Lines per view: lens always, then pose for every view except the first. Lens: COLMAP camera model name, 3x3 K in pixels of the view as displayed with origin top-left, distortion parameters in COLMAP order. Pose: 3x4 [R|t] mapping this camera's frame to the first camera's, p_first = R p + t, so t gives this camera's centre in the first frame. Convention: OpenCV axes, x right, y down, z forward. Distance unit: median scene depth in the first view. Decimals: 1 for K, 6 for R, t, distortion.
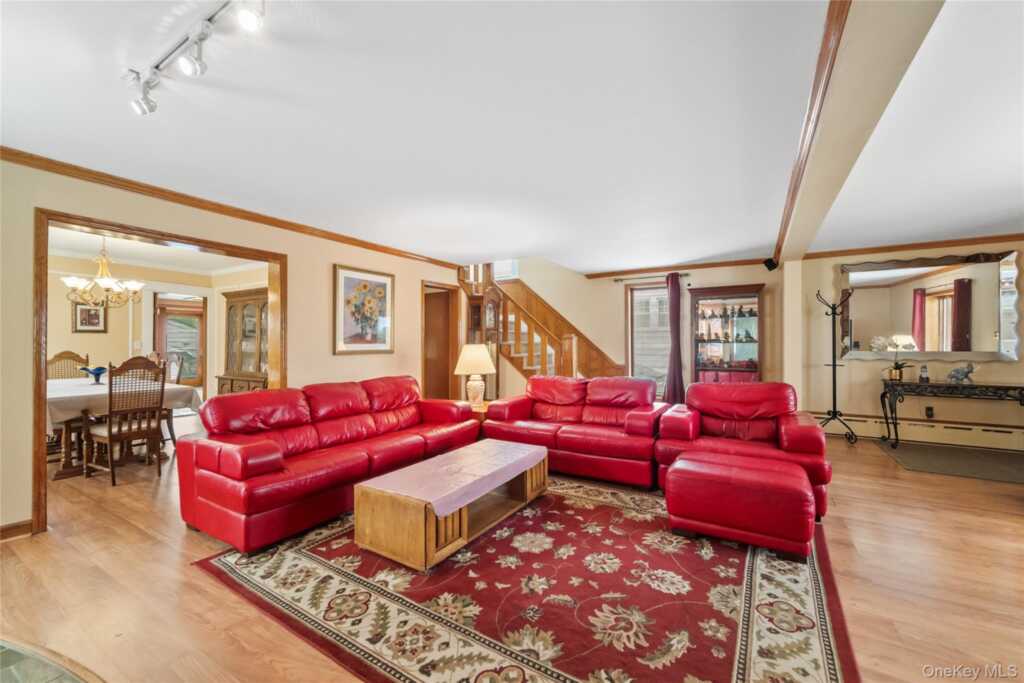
lens RADIAL K [[408.4, 0, 508.8], [0, 408.4, 344.9], [0, 0, 1]] dist [-0.002193, -0.000083]
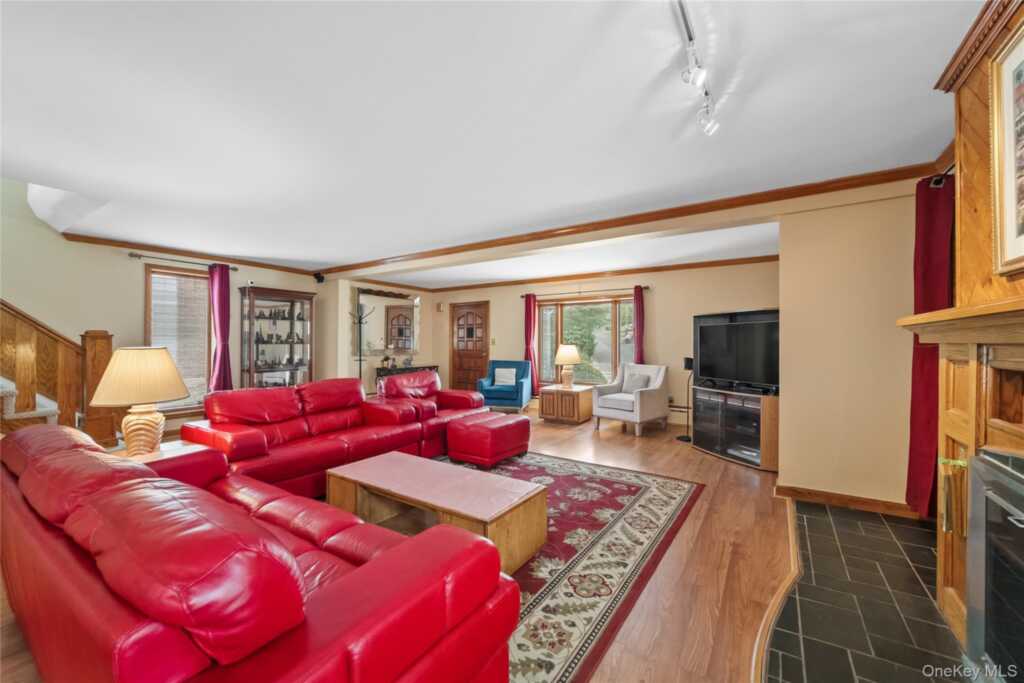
lens RADIAL K [[408.4, 0, 507.5], [0, 408.4, 343.7], [0, 0, 1]] dist [-0.002193, -0.000083]
pose [[0.033248, 0.000007, 0.999447, -1.438237], [0.001862, 0.999998, -0.000069, -0.012222], [-0.999445, 0.001863, 0.033248, 1.133229]]
